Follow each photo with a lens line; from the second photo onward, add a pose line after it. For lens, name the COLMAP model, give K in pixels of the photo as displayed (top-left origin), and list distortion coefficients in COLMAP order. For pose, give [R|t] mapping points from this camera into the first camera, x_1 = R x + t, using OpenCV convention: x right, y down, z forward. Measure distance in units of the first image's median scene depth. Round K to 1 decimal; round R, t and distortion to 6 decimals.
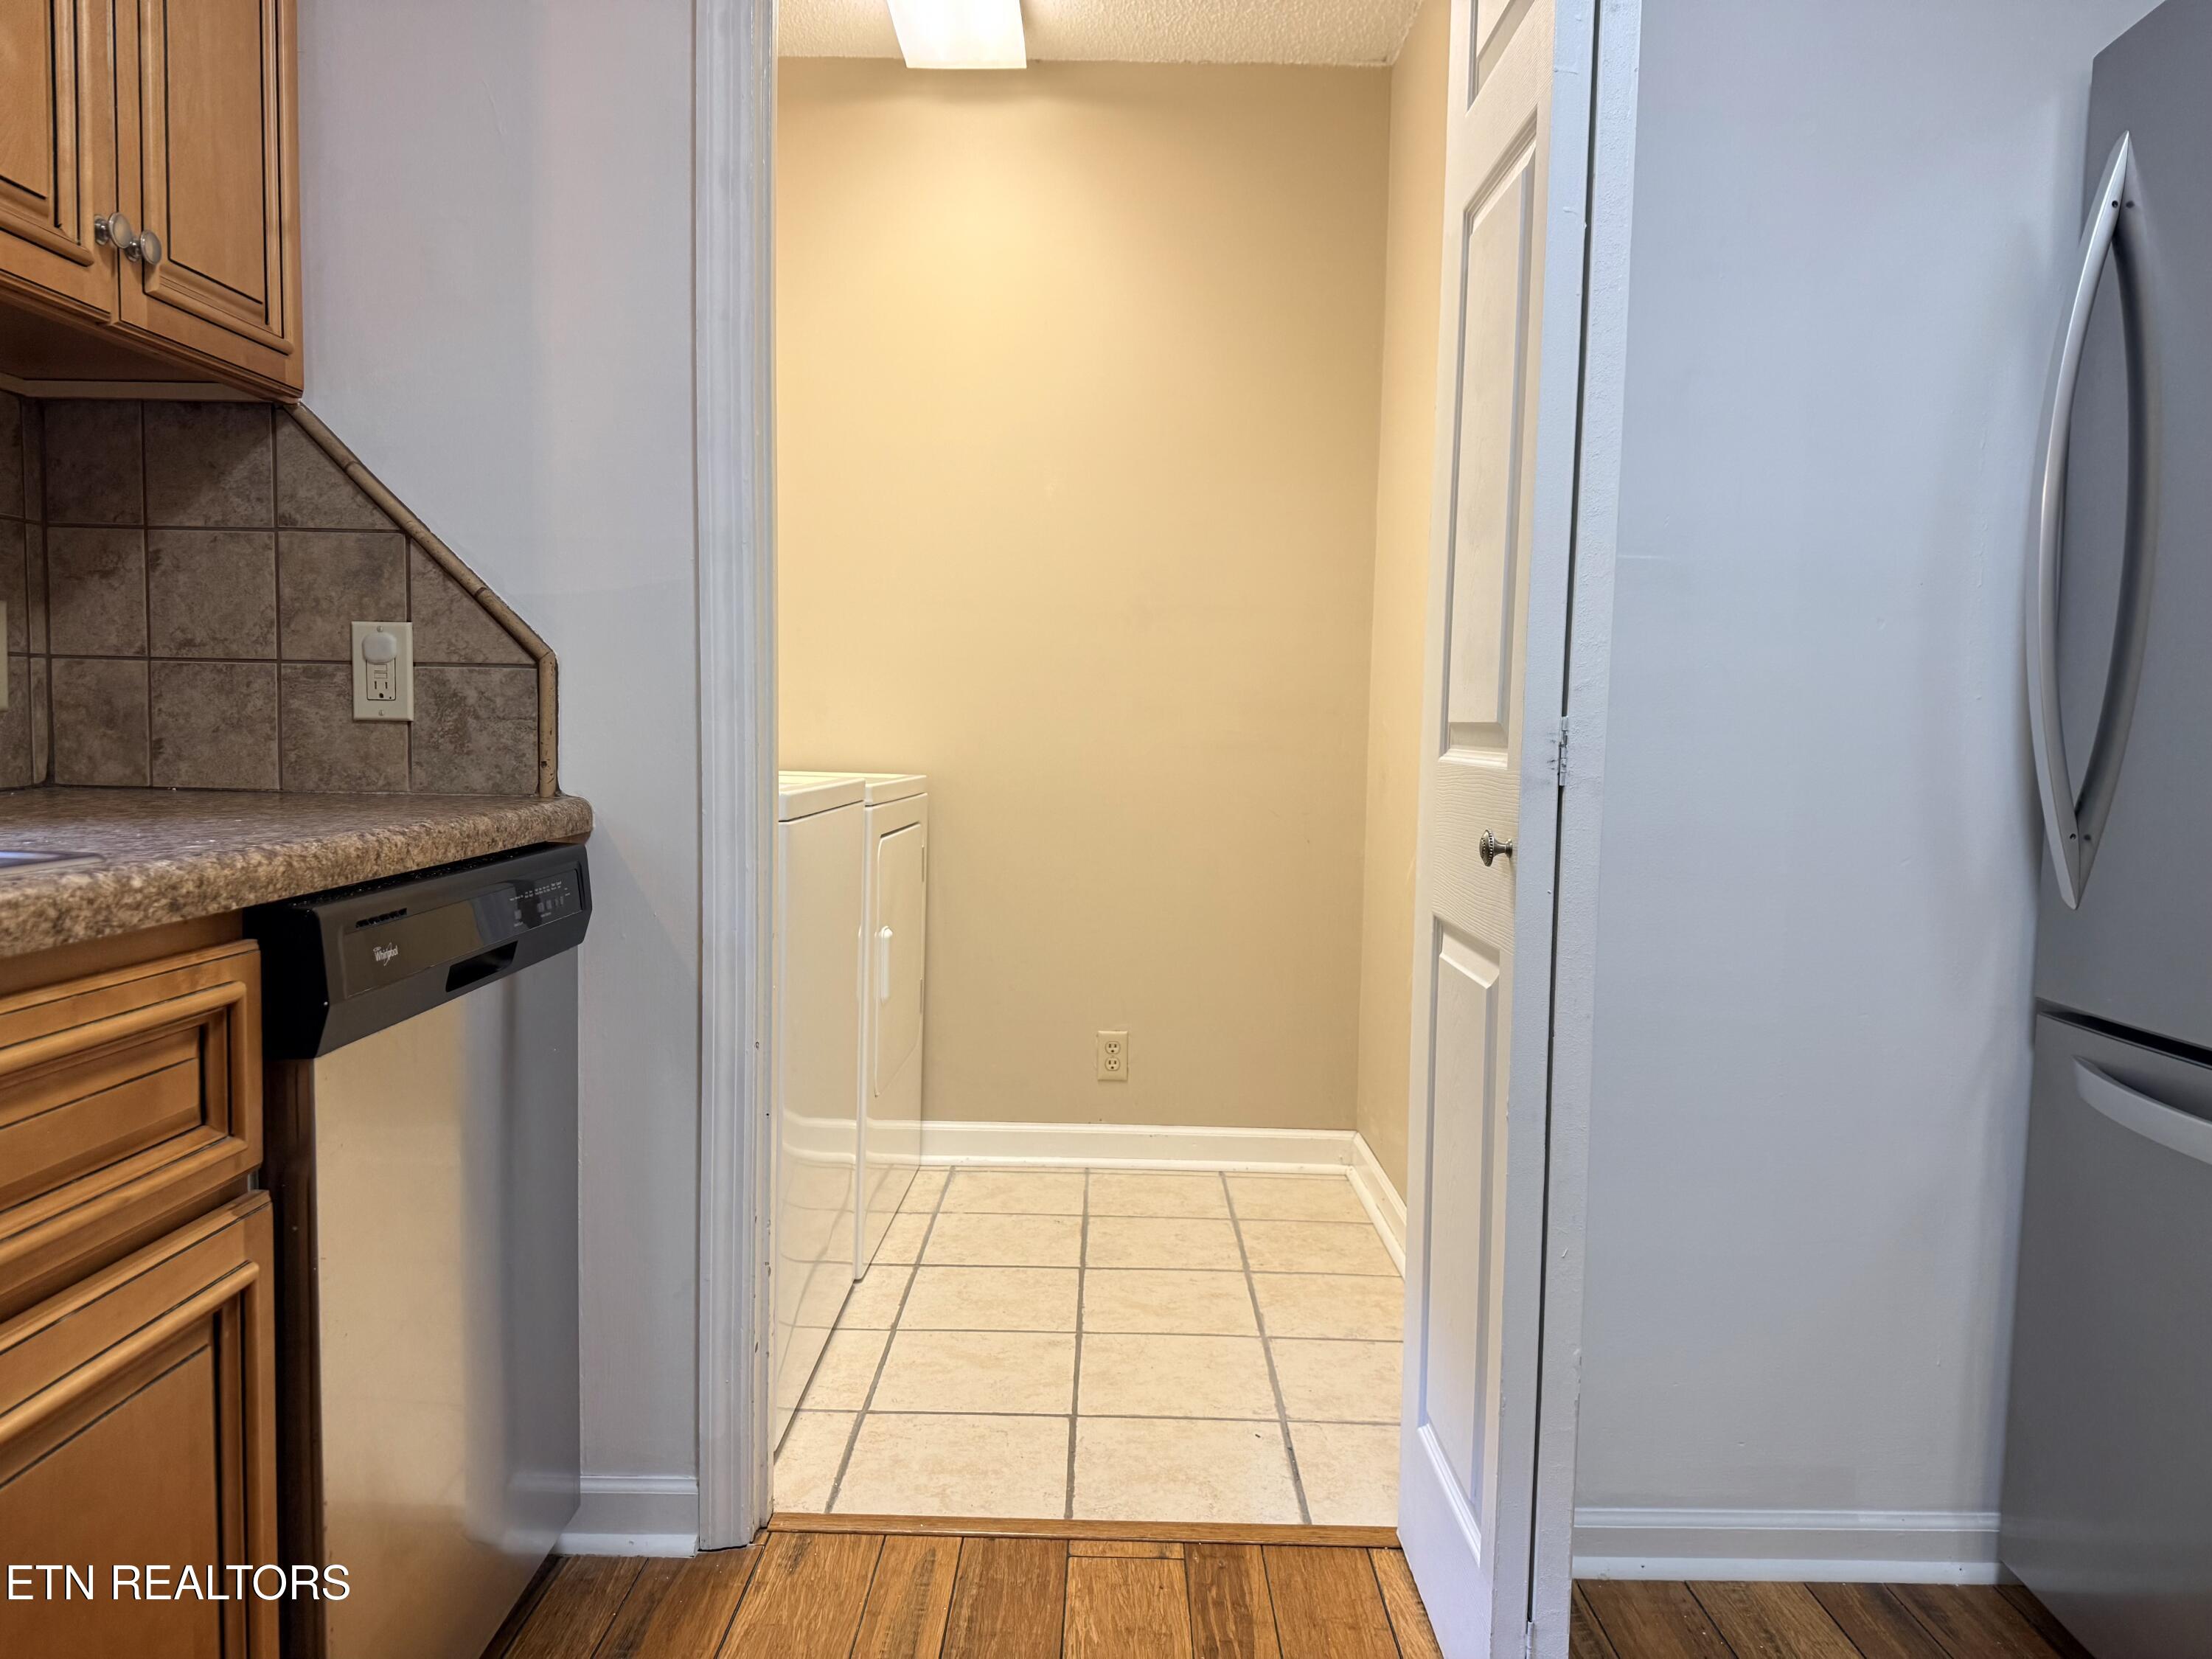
lens RADIAL K [[1558.9, 0, 1094.7], [0, 1558.9, 834.3], [0, 0, 1]] dist [0.020636, -0.032458]
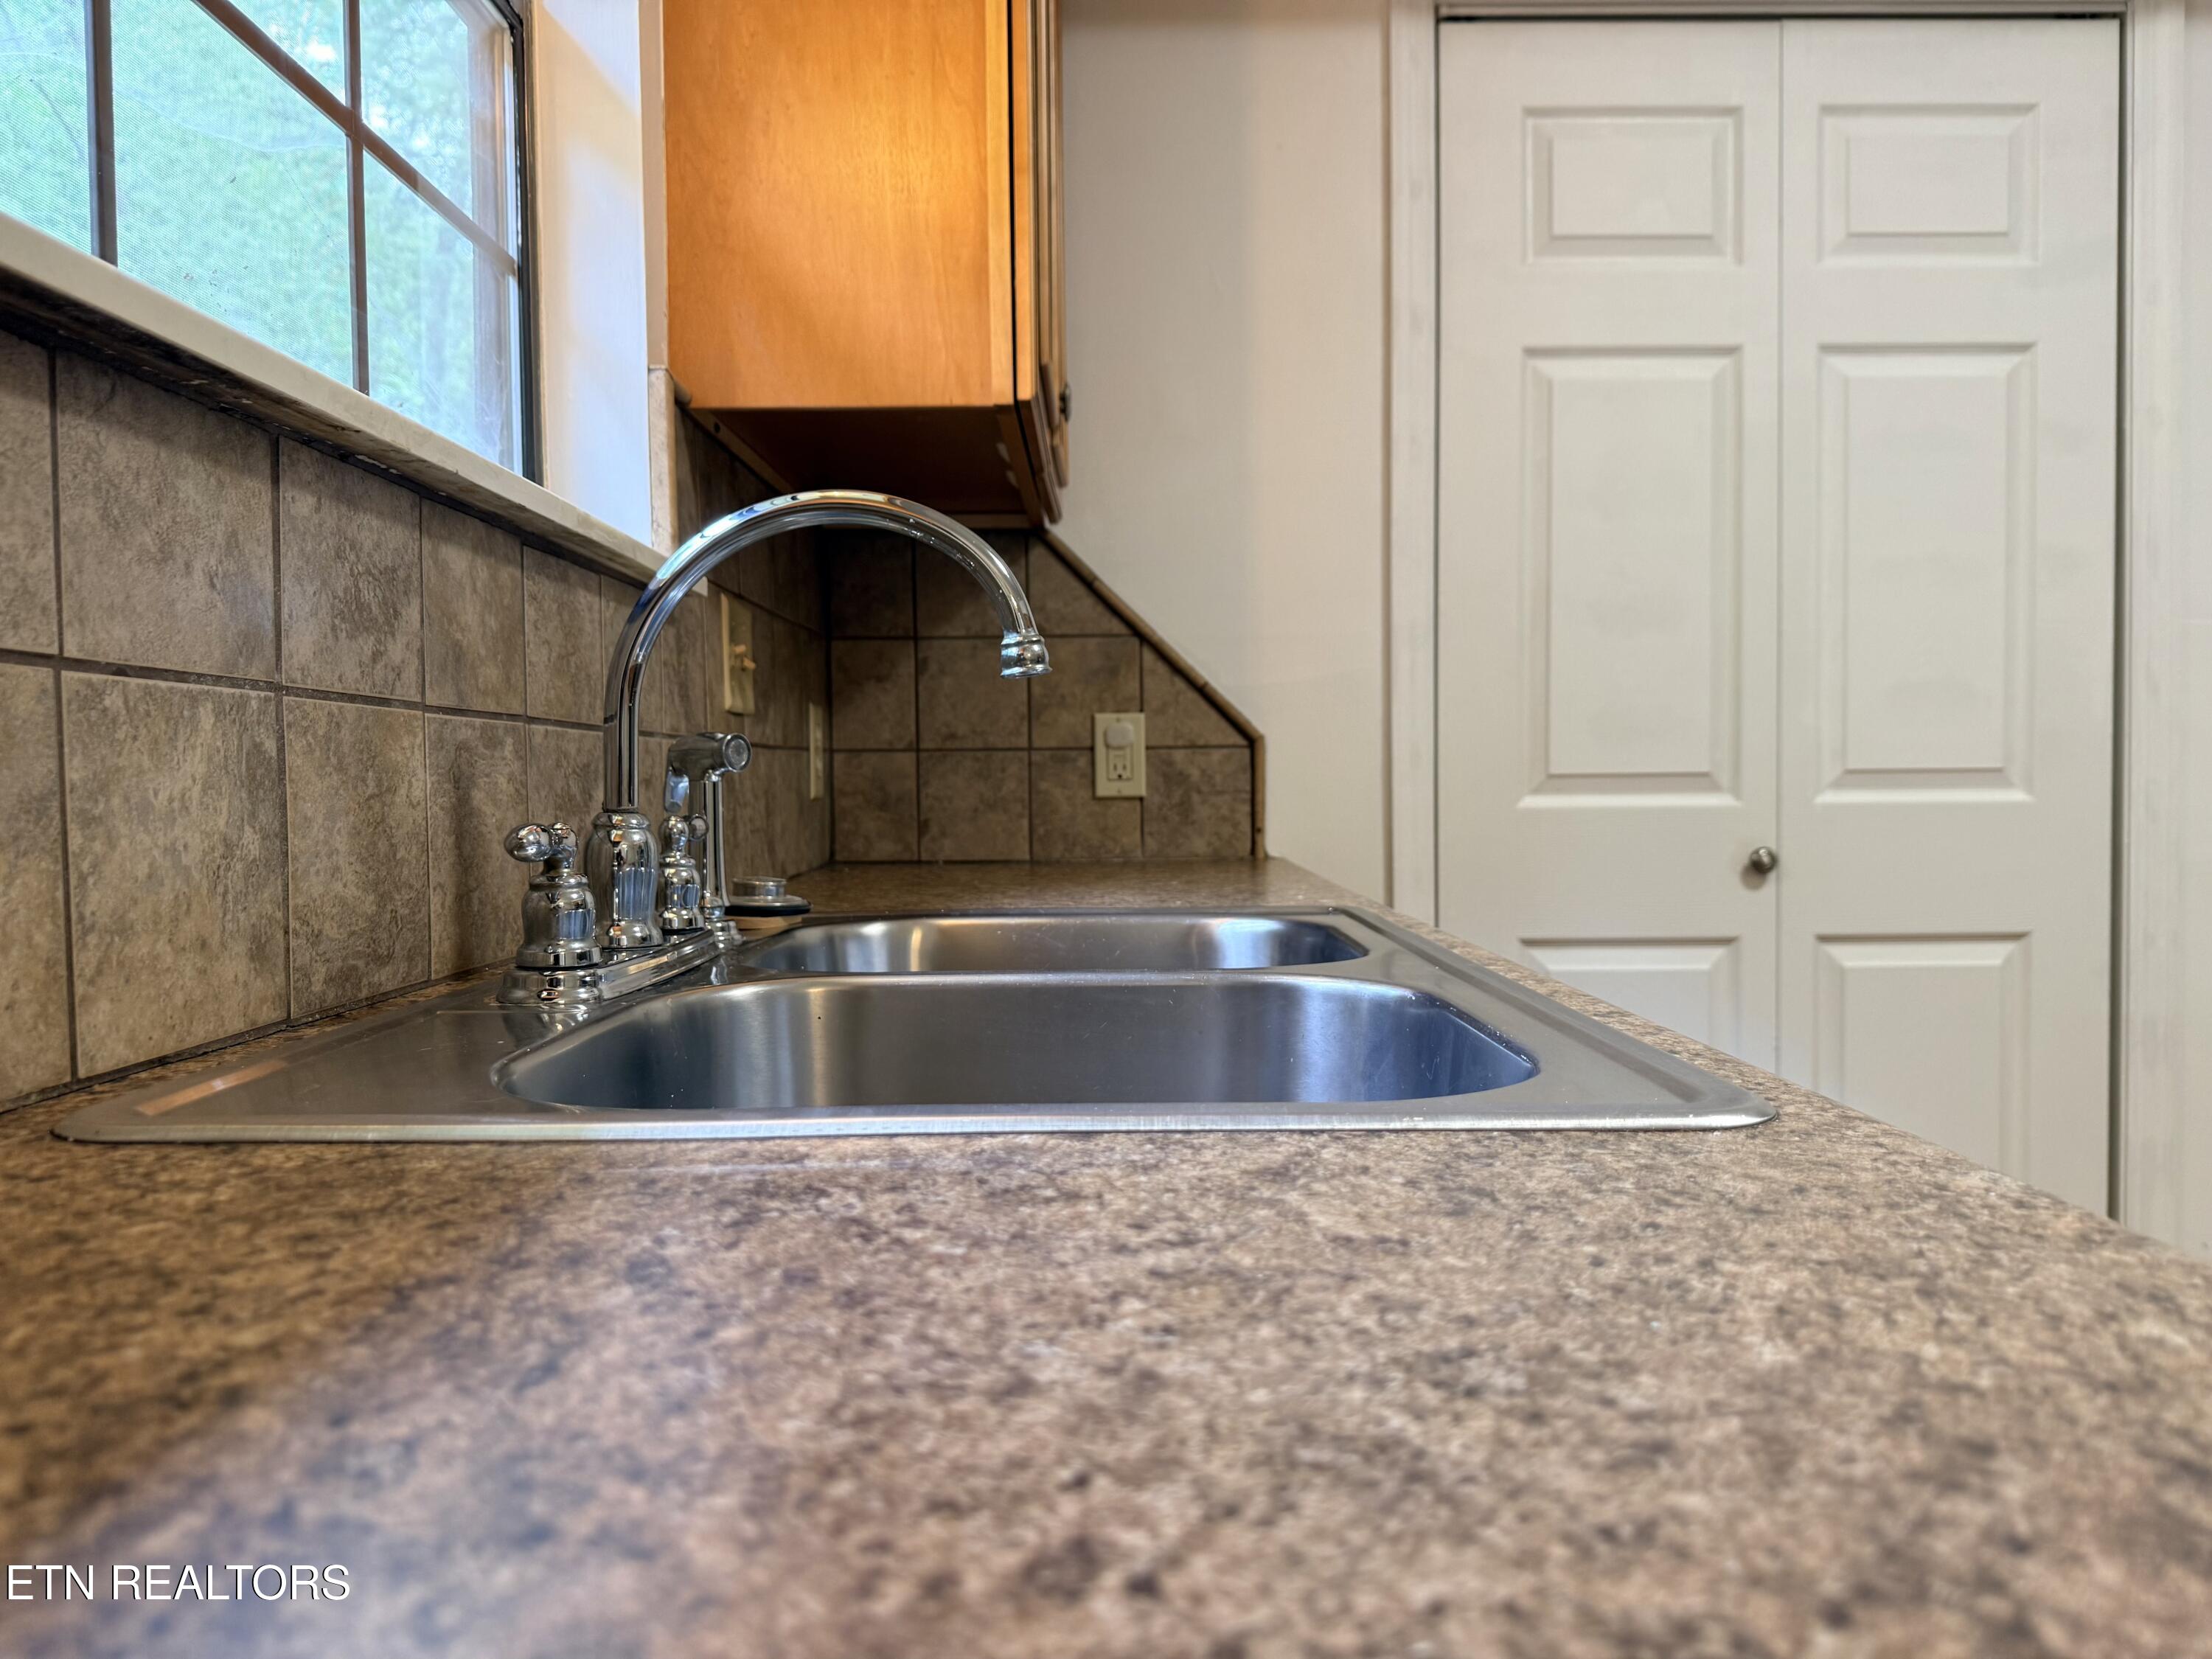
lens RADIAL K [[1543.5, 0, 1106.0], [0, 1543.5, 829.5], [0, 0, 1]] dist [0.110966, -0.163006]
pose [[0.999526, -0.030793, 0.000067, -0.468383], [0.030770, 0.998677, -0.041196, -0.002104], [0.001201, 0.041178, 0.999151, -0.147137]]
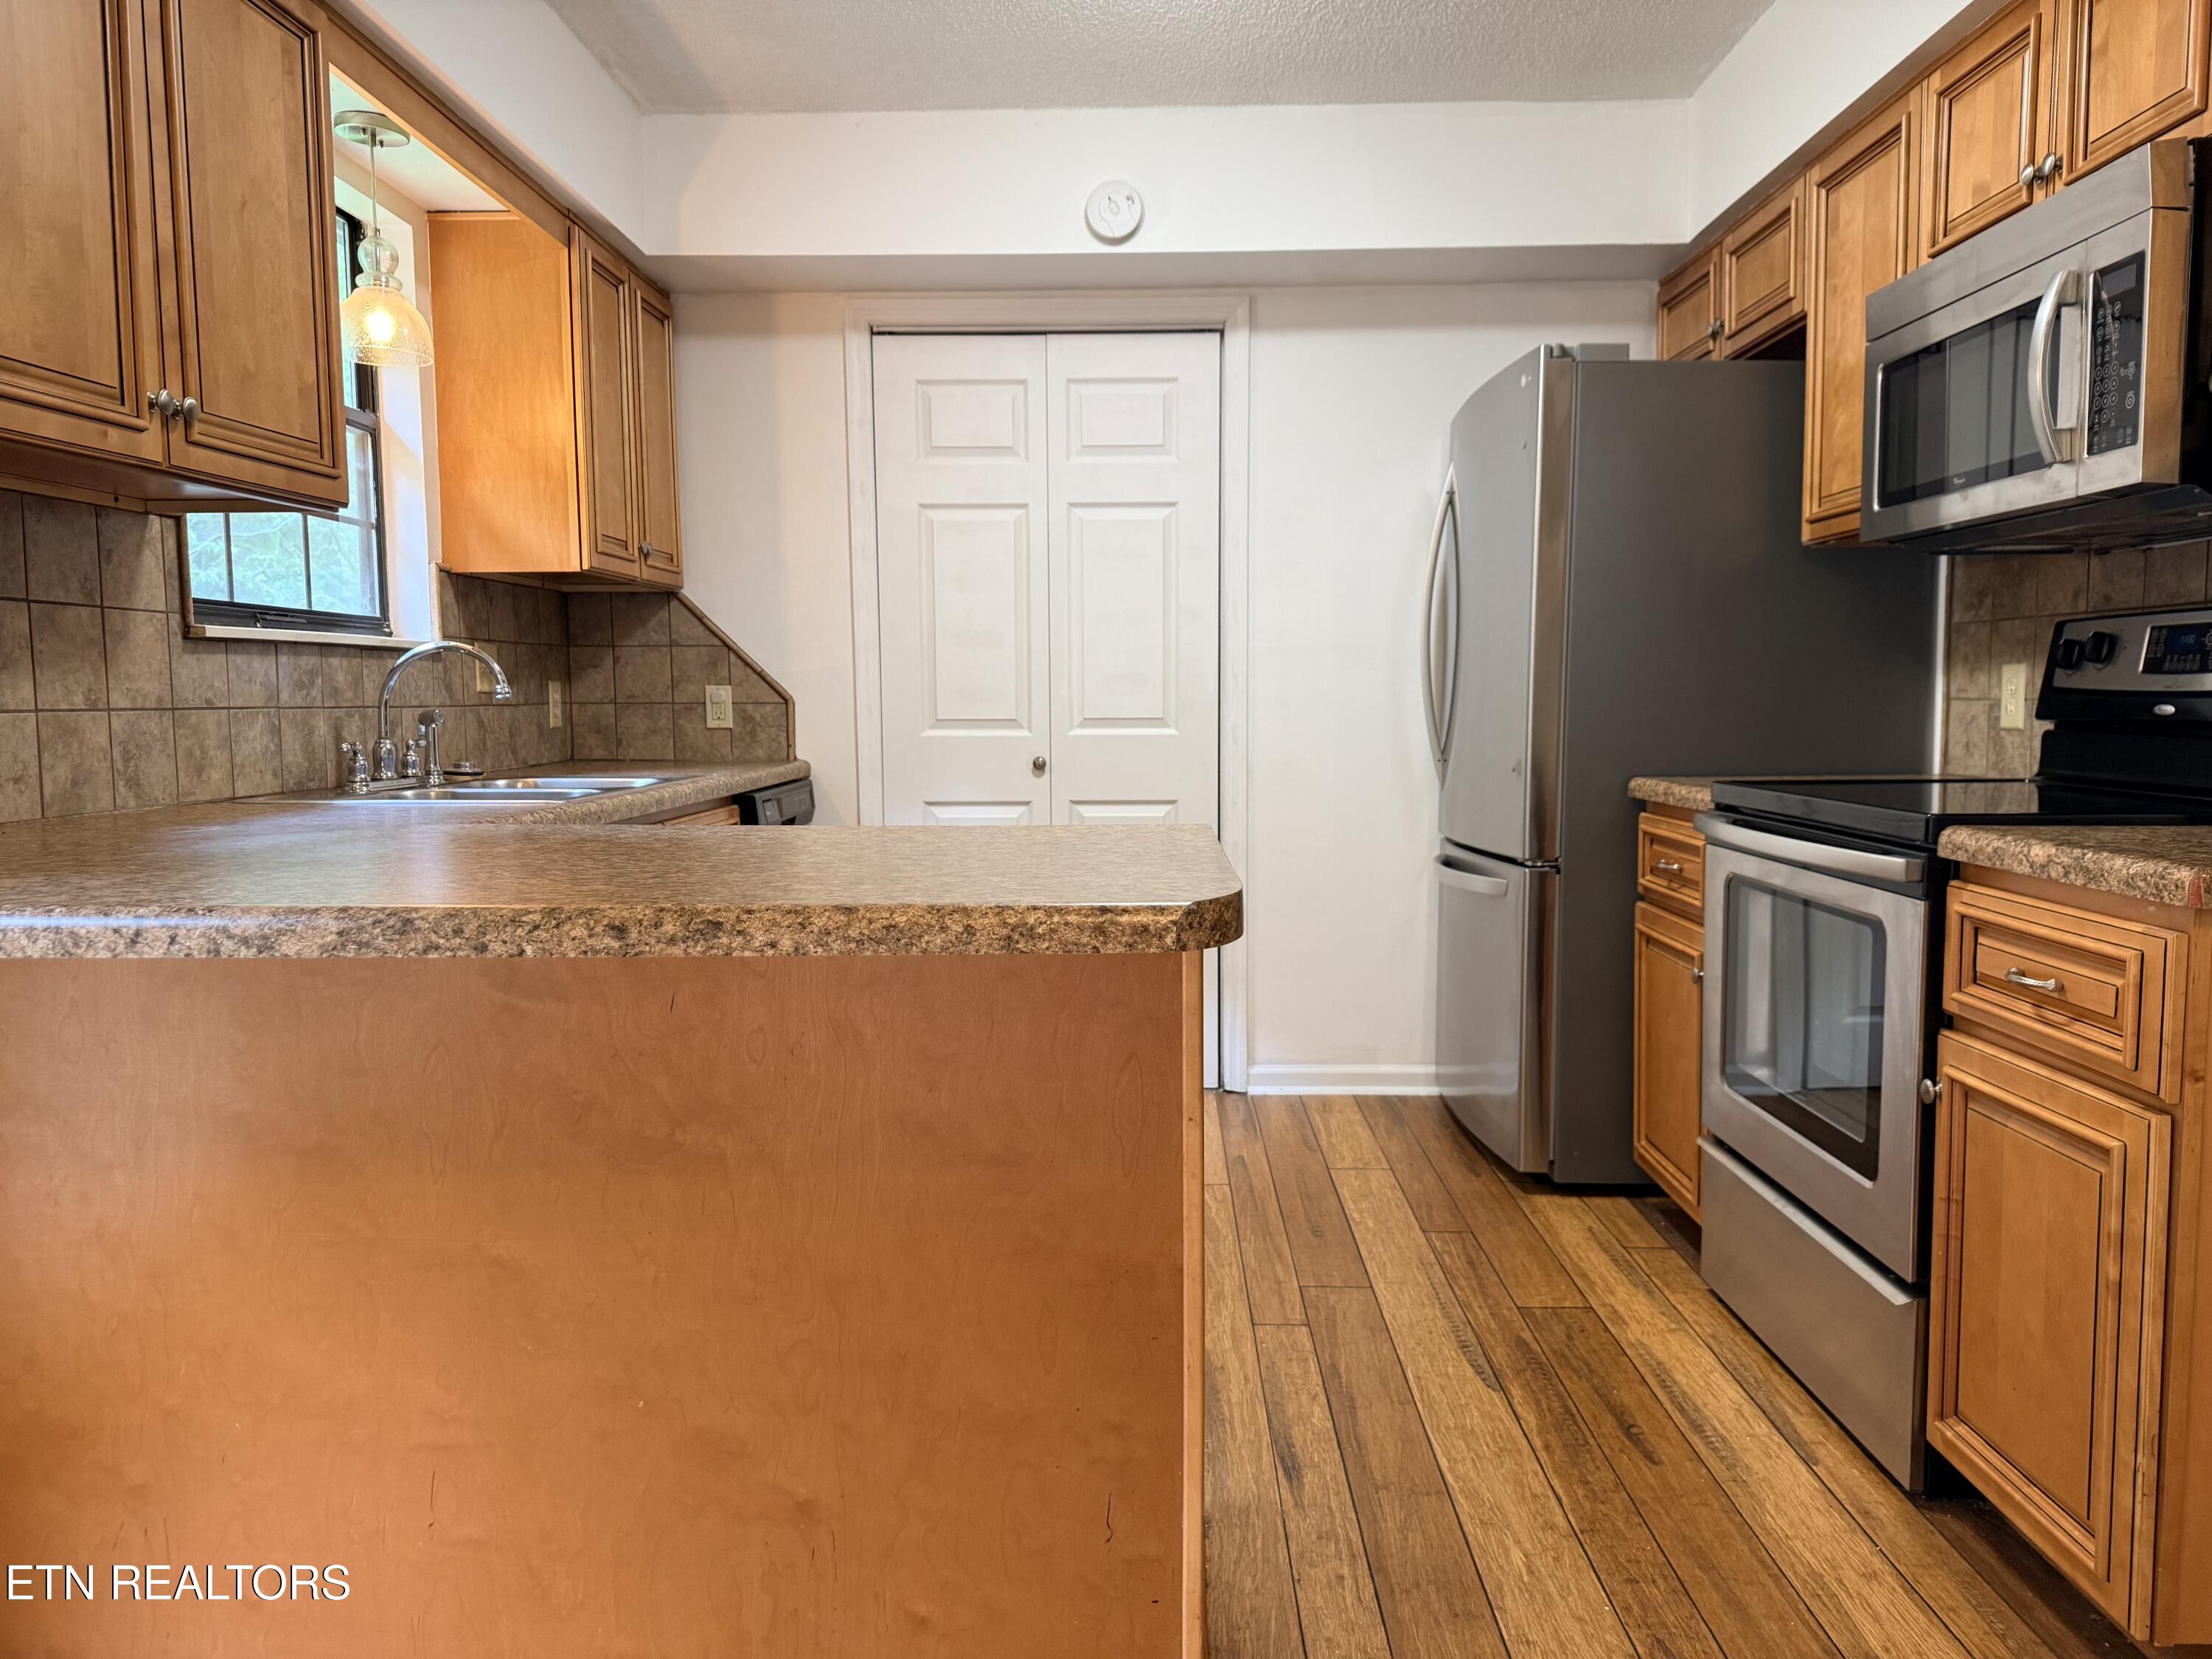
lens RADIAL K [[1539.7, 0, 1106.4], [0, 1539.7, 832.3], [0, 0, 1]] dist [0.115615, -0.139658]
pose [[0.999510, -0.022174, -0.022099, 0.158955], [0.022551, 0.999601, 0.016992, 0.053581], [0.021713, -0.017482, 0.999611, -1.265337]]
